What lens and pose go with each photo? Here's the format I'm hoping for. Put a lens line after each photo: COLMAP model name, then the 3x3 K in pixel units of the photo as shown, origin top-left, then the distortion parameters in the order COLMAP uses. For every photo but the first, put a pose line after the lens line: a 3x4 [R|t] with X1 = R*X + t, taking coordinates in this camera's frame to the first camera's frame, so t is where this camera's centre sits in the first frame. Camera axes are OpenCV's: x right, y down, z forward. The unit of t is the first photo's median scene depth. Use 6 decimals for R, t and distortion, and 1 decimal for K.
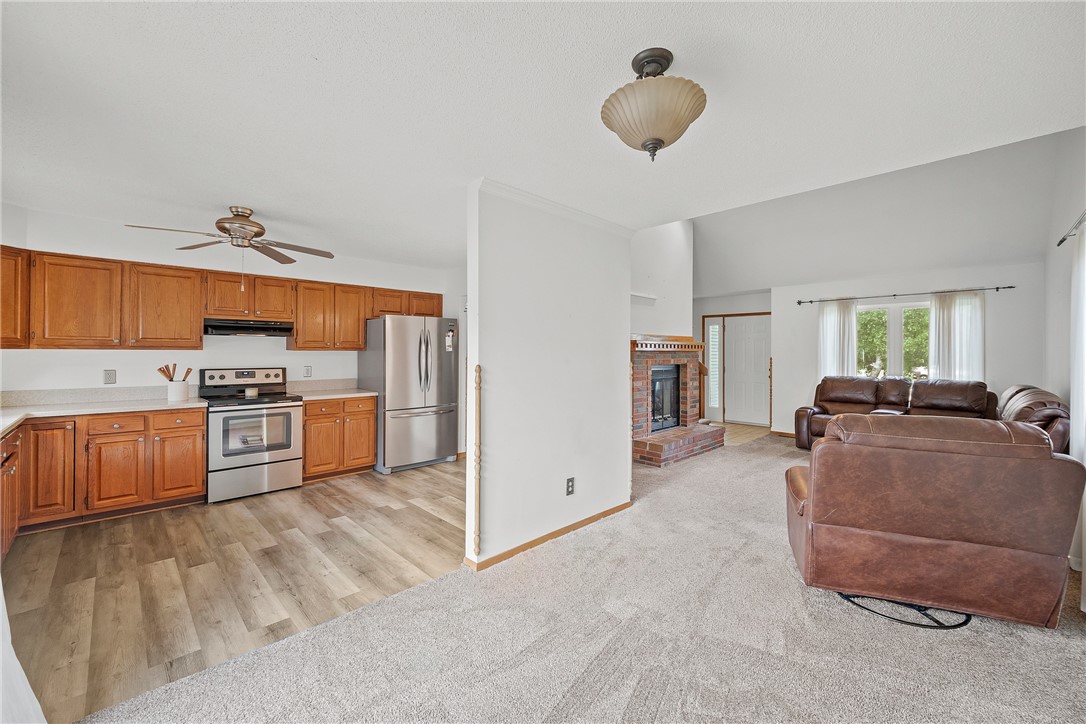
lens RADIAL K [[441.7, 0, 546.3], [0, 441.7, 350.5], [0, 0, 1]] dist [-0.000867, -0.000175]
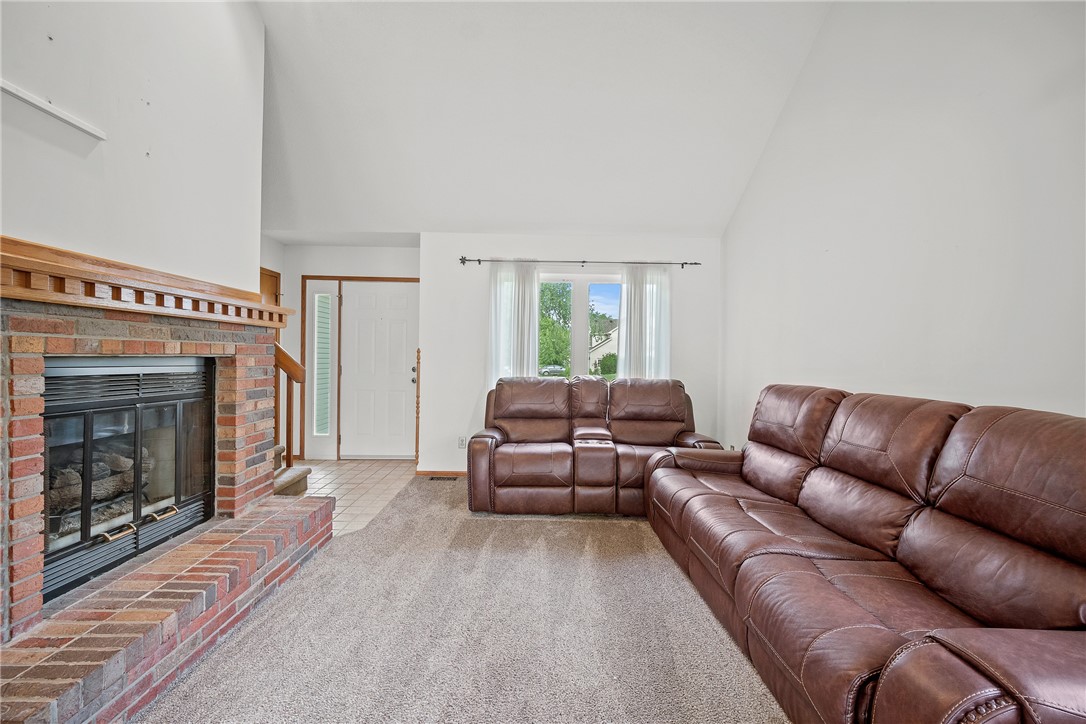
lens RADIAL K [[429.3, 0, 539.5], [0, 429.3, 358.3], [0, 0, 1]] dist [-0.000361, 0.000058]
pose [[0.694914, 0.004108, 0.719081, 0.231641], [-0.014583, 0.999859, 0.008380, 0.024656], [-0.718945, -0.016310, 0.694876, 0.541676]]
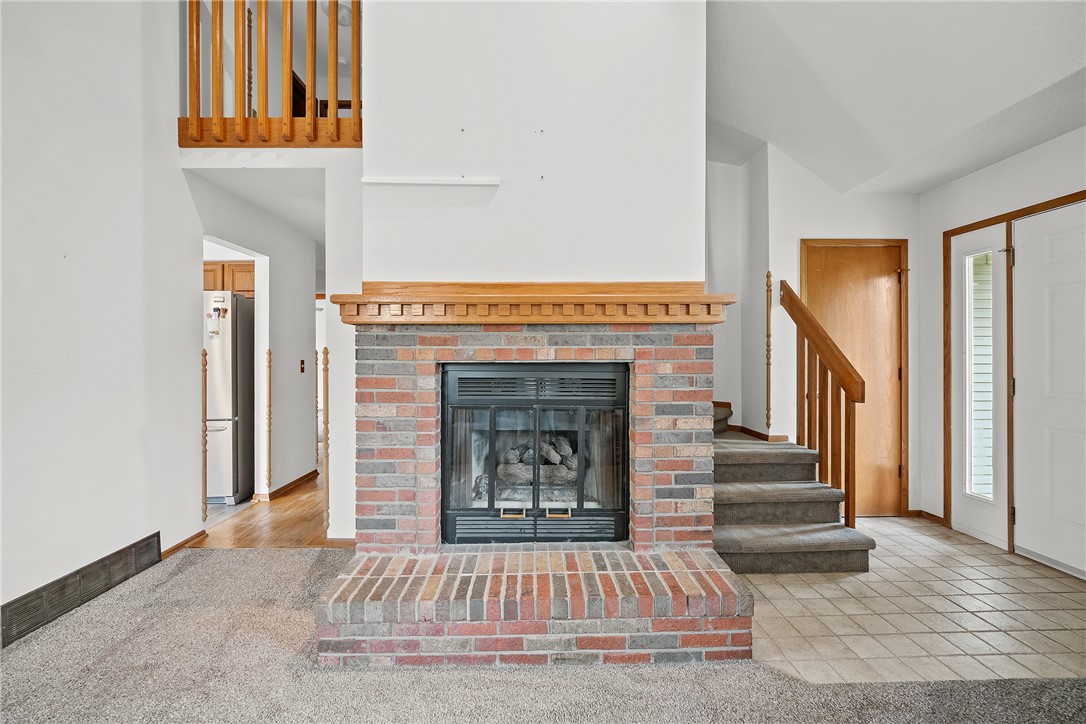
lens RADIAL K [[444.3, 0, 540.3], [0, 444.3, 356.1], [0, 0, 1]] dist [-0.006295, -0.000145]
pose [[0.723735, -0.005812, -0.690054, 0.496748], [0.007260, 0.999973, -0.000808, 0.025470], [0.690040, -0.004425, 0.723758, 0.706726]]
